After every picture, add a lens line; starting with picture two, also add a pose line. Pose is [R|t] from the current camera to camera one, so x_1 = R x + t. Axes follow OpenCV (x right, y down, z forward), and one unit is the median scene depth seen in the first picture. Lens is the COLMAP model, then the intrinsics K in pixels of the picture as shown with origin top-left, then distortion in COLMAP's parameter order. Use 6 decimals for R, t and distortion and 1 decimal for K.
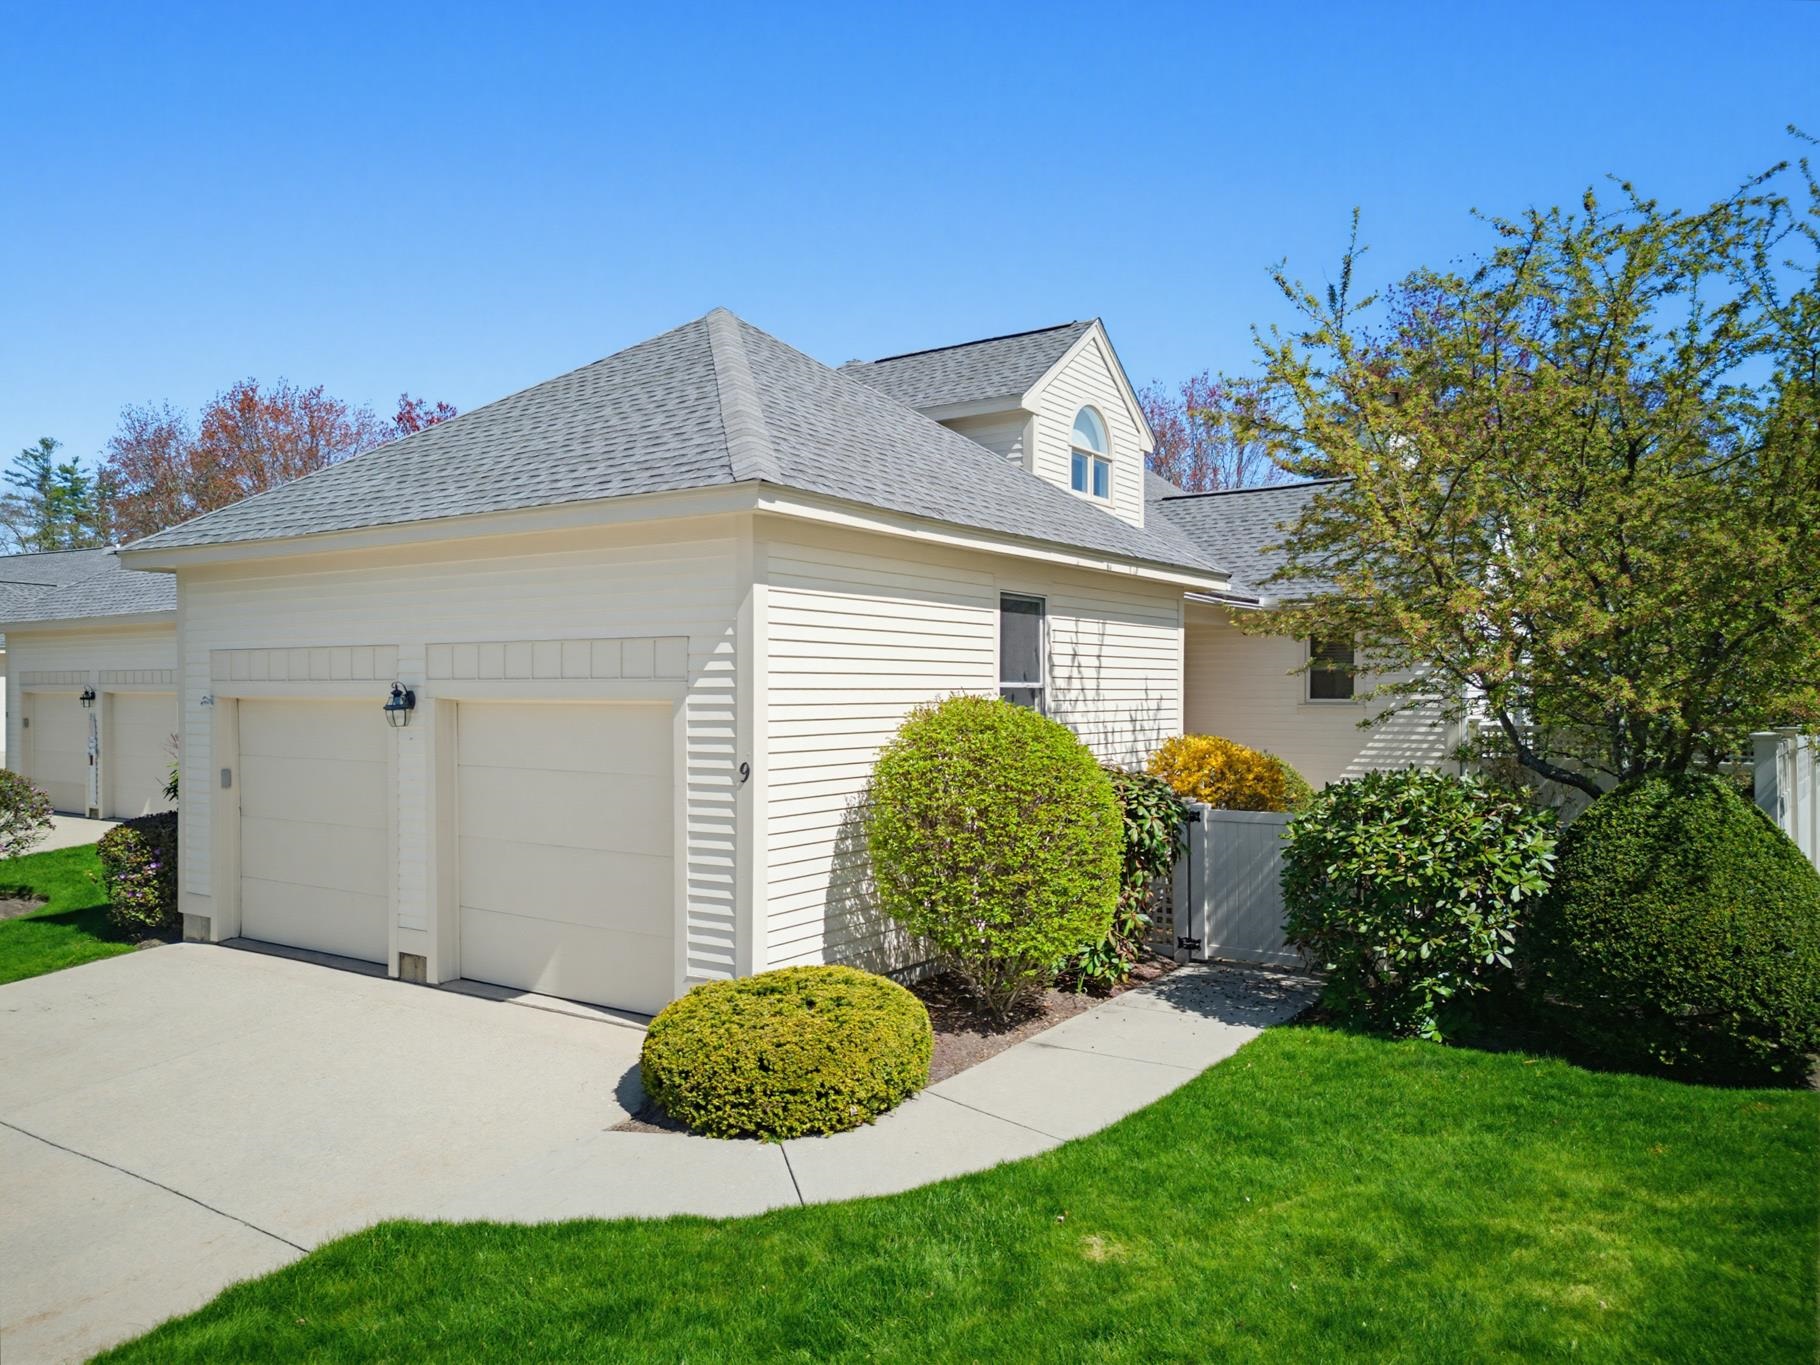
lens RADIAL K [[1296.4, 0, 912.2], [0, 1296.4, 682.7], [0, 0, 1]] dist [0.039988, -0.030412]
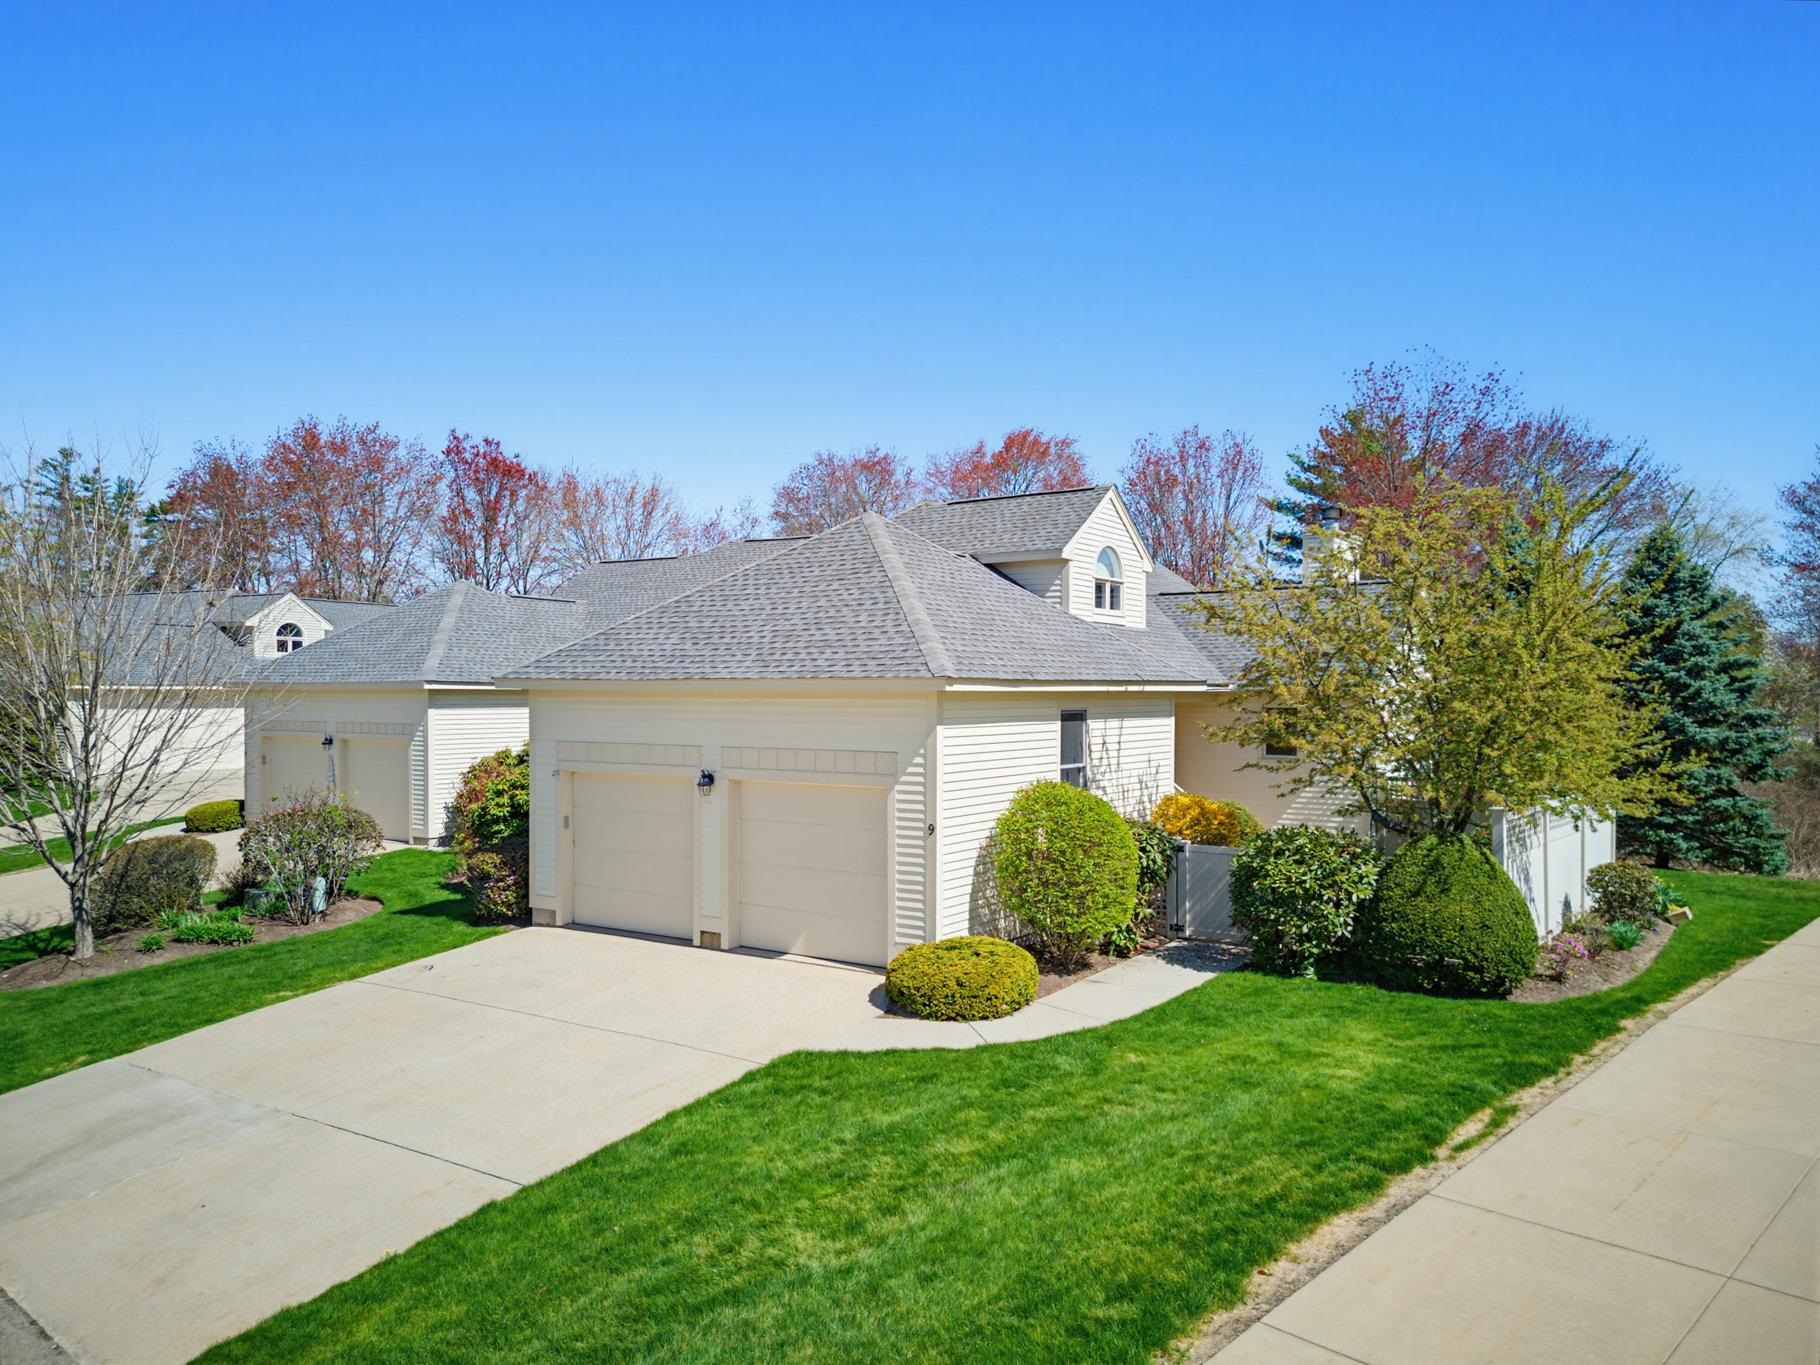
lens RADIAL K [[1296.4, 0, 912.8], [0, 1296.4, 681.5], [0, 0, 1]] dist [0.039988, -0.030412]
pose [[0.999981, 0.002675, 0.005524, -0.160755], [-0.002664, 0.999995, -0.001966, -0.130329], [-0.005529, 0.001951, 0.999983, -0.789628]]
